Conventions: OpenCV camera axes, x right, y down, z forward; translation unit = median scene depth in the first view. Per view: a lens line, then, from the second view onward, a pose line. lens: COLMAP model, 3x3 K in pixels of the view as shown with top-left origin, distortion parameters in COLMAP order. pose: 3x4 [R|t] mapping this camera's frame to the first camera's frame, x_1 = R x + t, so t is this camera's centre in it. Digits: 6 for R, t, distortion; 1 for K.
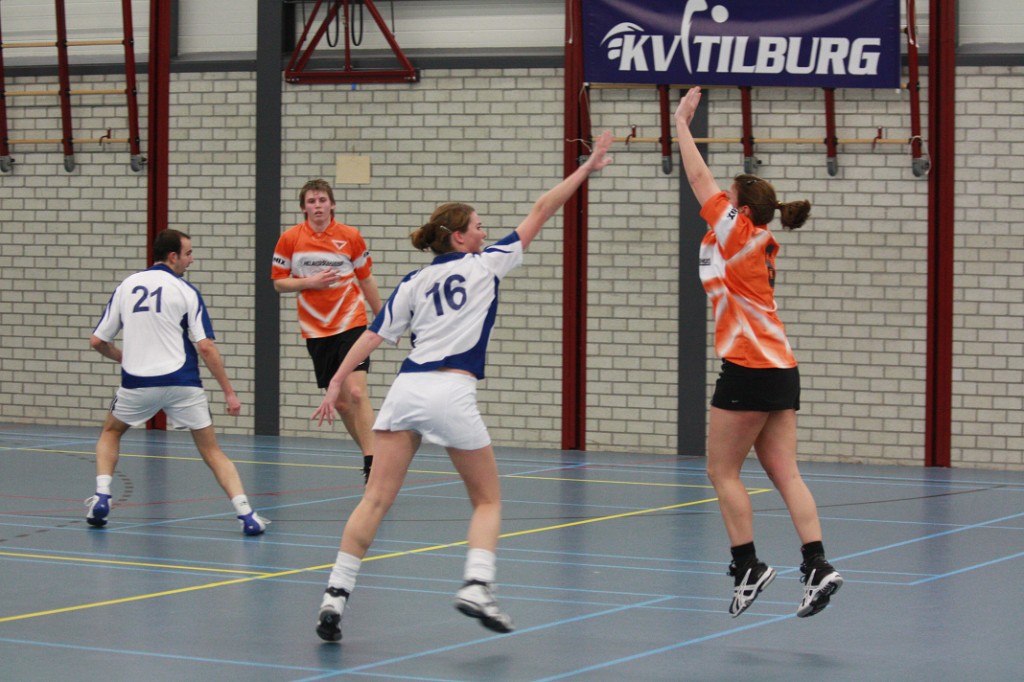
lens RADIAL K [[3394.8, 0, 512.0], [0, 3394.8, 341.0], [0, 0, 1]] dist [-0.473260, -1.072031]
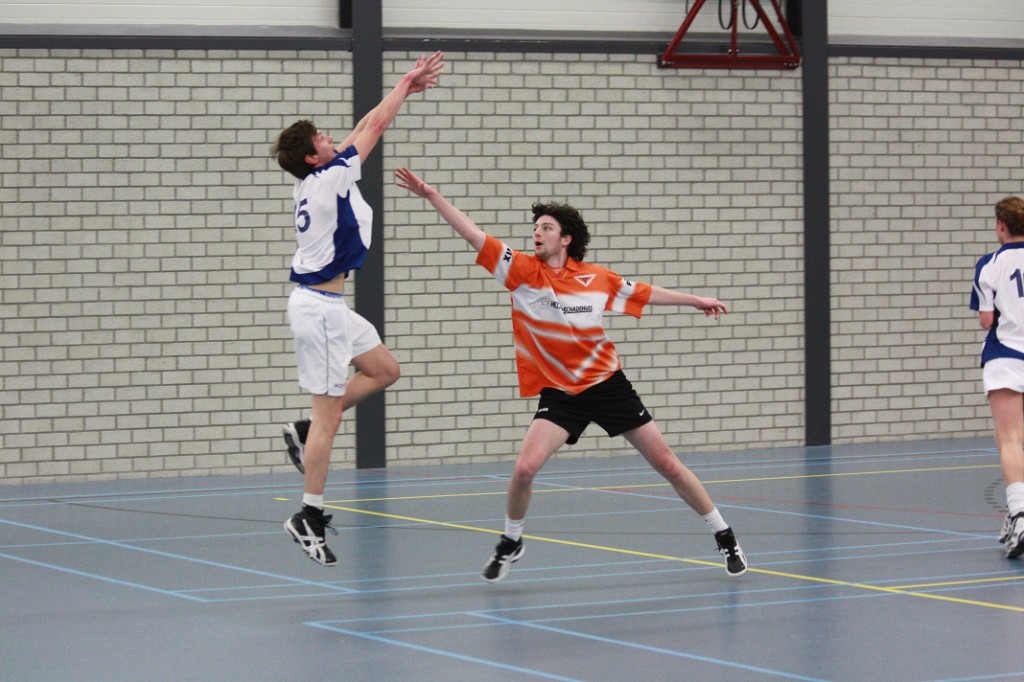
lens RADIAL K [[3711.1, 0, 512.0], [0, 3711.1, 341.0], [0, 0, 1]] dist [-0.301449, -2.491267]
pose [[0.551150, -0.049279, 0.832950, -0.921728], [0.050833, 0.998383, 0.025431, -0.029803], [-0.832856, 0.028326, 0.552764, 0.480660]]
